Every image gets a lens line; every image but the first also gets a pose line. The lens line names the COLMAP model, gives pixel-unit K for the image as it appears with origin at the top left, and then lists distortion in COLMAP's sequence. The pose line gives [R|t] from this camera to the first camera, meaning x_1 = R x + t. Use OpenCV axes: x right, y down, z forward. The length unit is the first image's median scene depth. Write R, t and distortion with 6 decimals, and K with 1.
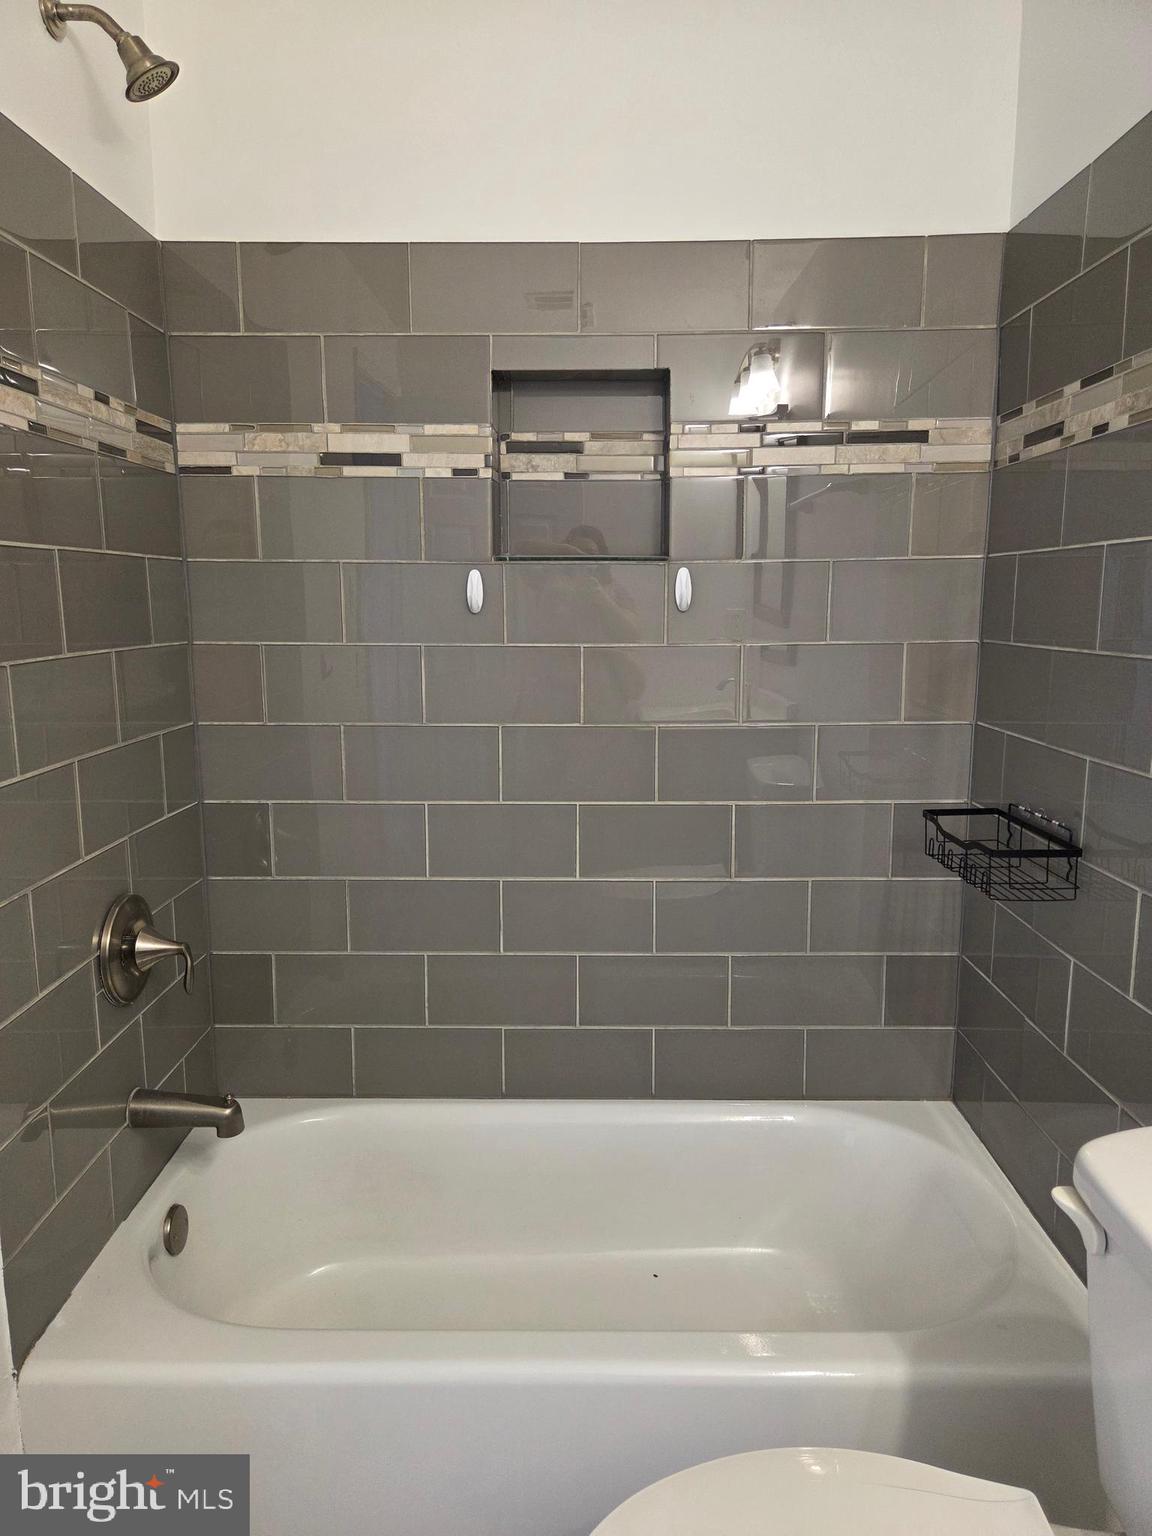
lens RADIAL K [[1027.2, 0, 571.8], [0, 1027.2, 767.9], [0, 0, 1]] dist [0.076339, -0.059076]
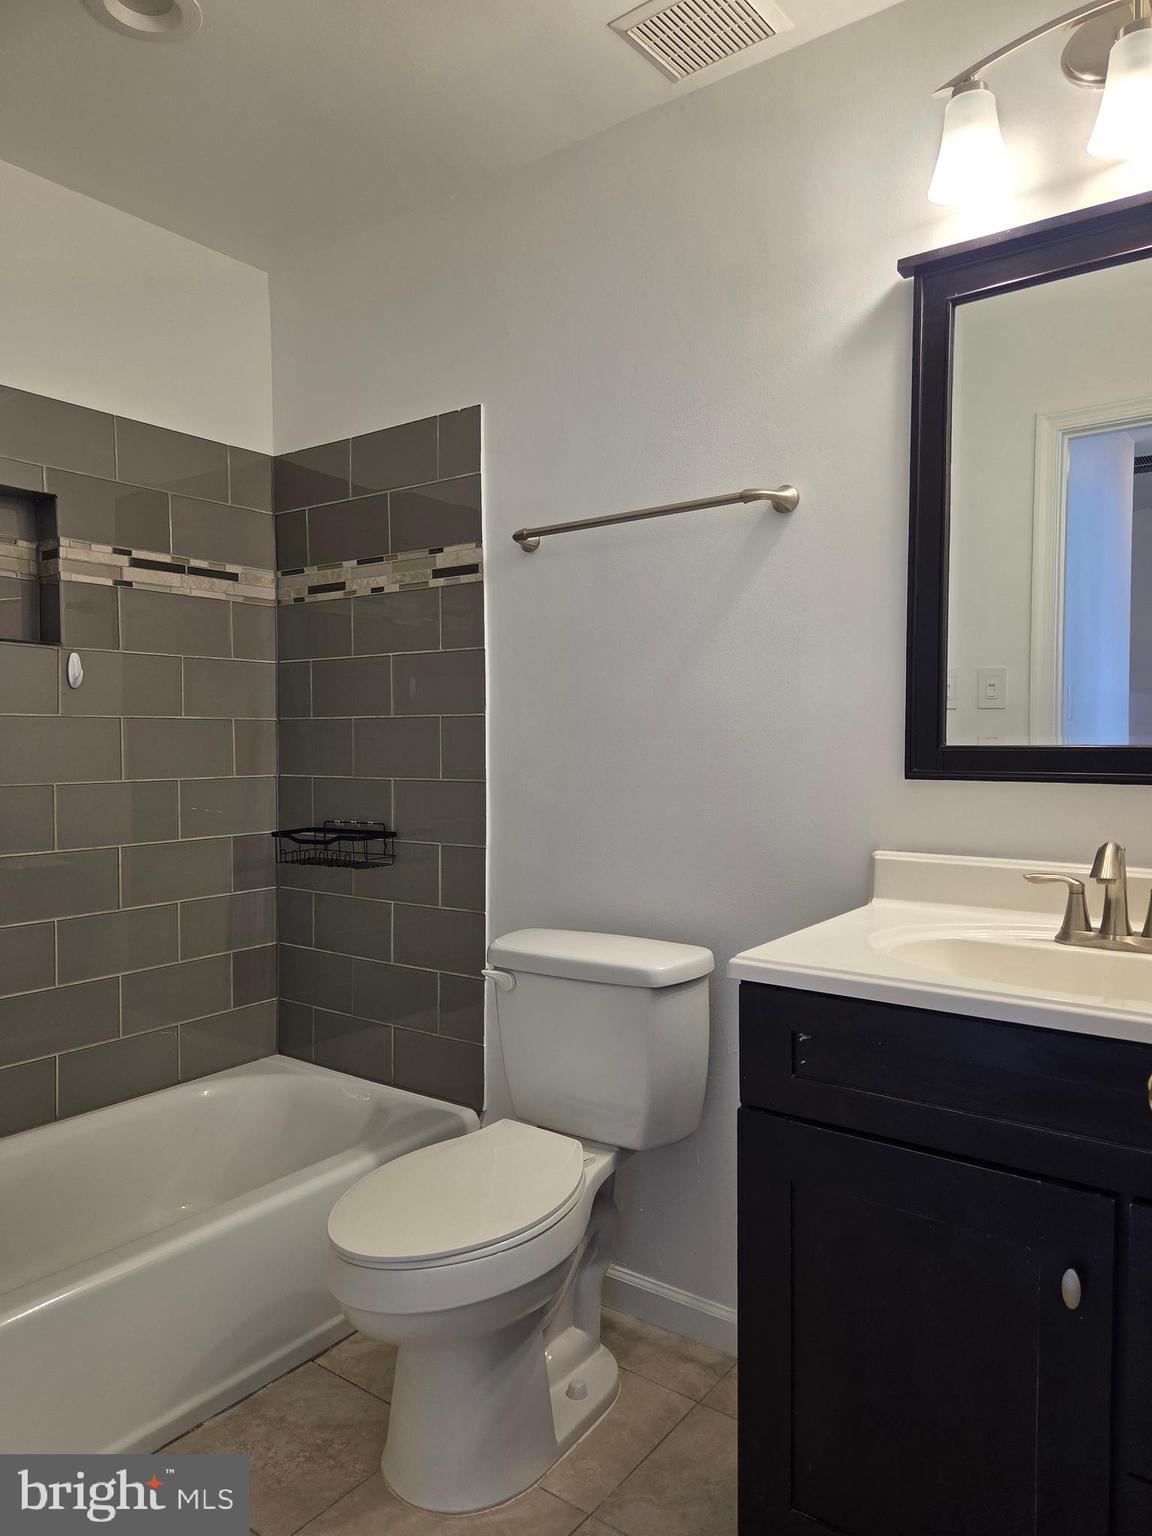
lens RADIAL K [[1027.2, 0, 579.9], [0, 1027.2, 768.4], [0, 0, 1]] dist [0.076339, -0.059076]
pose [[0.584251, -0.016538, 0.811405, -0.554073], [0.130798, 0.988641, -0.074031, 0.112172], [-0.800964, 0.149383, 0.579778, -0.175157]]
